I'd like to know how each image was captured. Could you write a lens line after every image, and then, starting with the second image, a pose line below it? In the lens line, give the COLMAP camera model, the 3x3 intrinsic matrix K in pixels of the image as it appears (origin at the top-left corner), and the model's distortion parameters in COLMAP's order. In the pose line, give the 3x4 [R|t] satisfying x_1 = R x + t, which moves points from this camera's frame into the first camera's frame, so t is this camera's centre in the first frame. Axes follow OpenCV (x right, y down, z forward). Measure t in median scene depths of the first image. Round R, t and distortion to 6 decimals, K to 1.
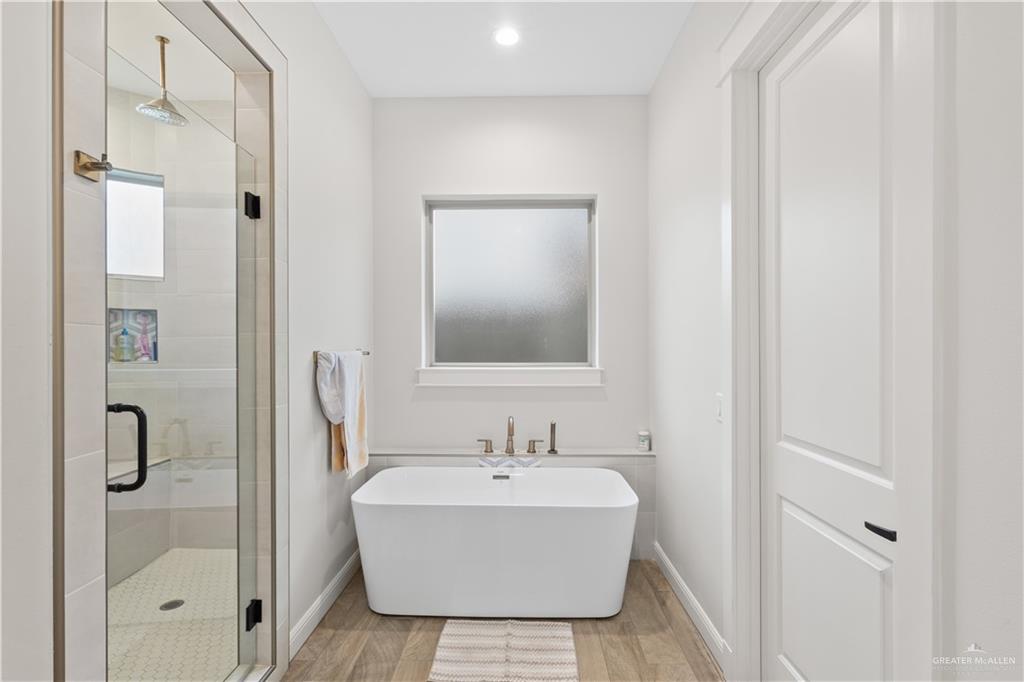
lens RADIAL K [[471.1, 0, 508.9], [0, 471.1, 344.7], [0, 0, 1]] dist [-0.001865, 0.000344]
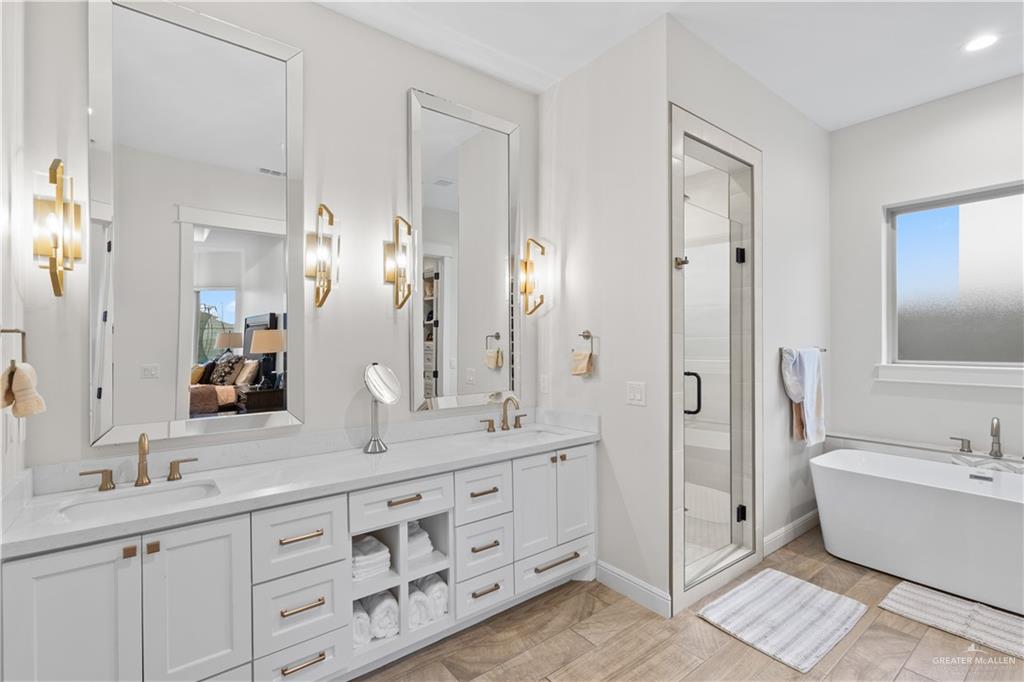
lens RADIAL K [[471.1, 0, 506.3], [0, 471.1, 341.9], [0, 0, 1]] dist [-0.001865, 0.000344]
pose [[0.632804, 0.001466, -0.774311, 0.144732], [0.000526, 0.999997, 0.002323, -0.006999], [0.774312, -0.001877, 0.632801, -0.484016]]
